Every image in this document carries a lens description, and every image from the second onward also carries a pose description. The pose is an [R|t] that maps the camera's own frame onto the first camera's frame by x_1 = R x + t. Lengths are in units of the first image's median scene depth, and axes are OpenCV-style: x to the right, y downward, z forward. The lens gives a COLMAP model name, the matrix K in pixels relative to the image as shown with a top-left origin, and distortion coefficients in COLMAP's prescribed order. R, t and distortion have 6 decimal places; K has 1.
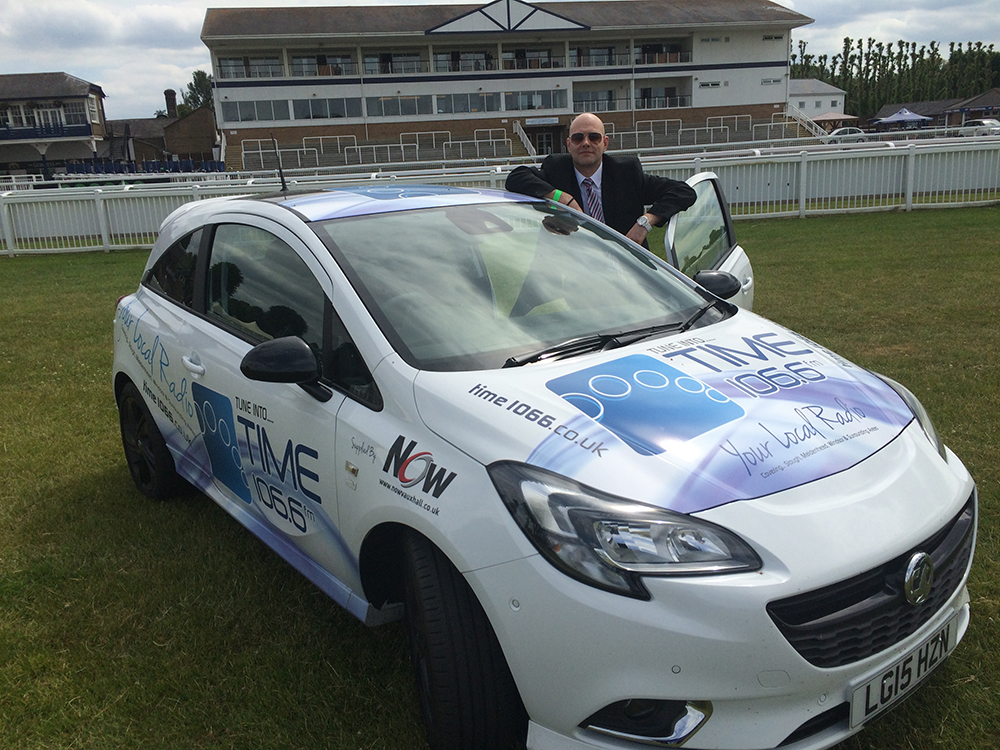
lens RADIAL K [[834.8, 0, 521.2], [0, 834.8, 374.0], [0, 0, 1]] dist [0.081679, -0.127736]
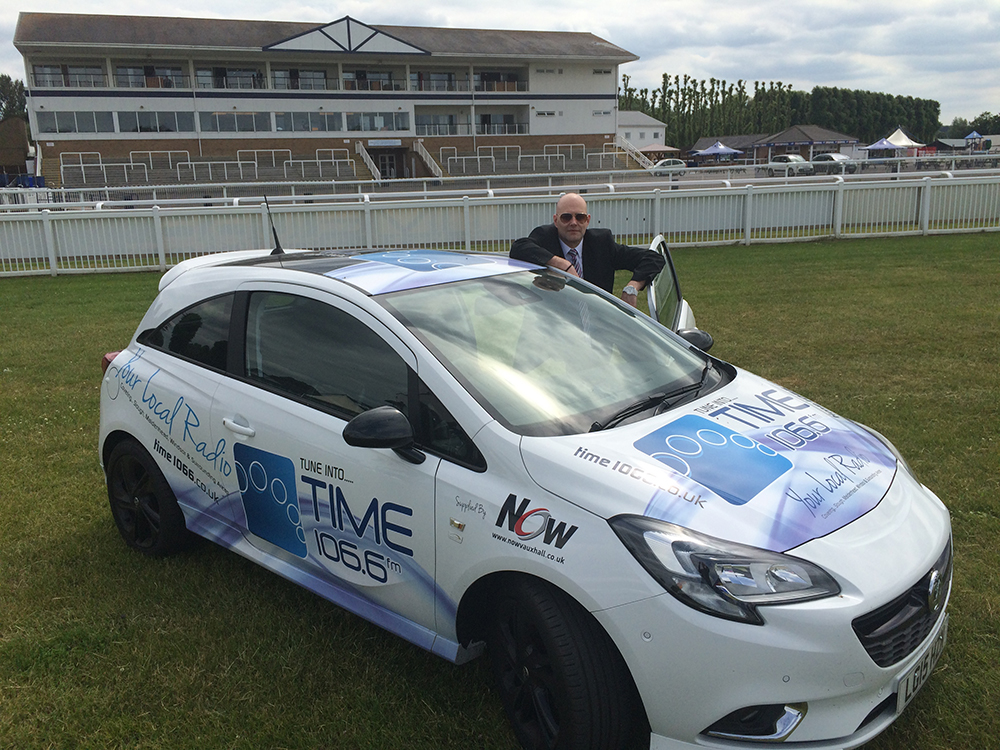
lens RADIAL K [[834.8, 0, 521.2], [0, 834.8, 374.0], [0, 0, 1]] dist [0.081679, -0.127736]
pose [[0.981764, -0.017633, 0.189286, -0.218341], [0.022017, 0.999535, -0.021085, -0.042113], [-0.188826, 0.024868, 0.981696, -0.083652]]
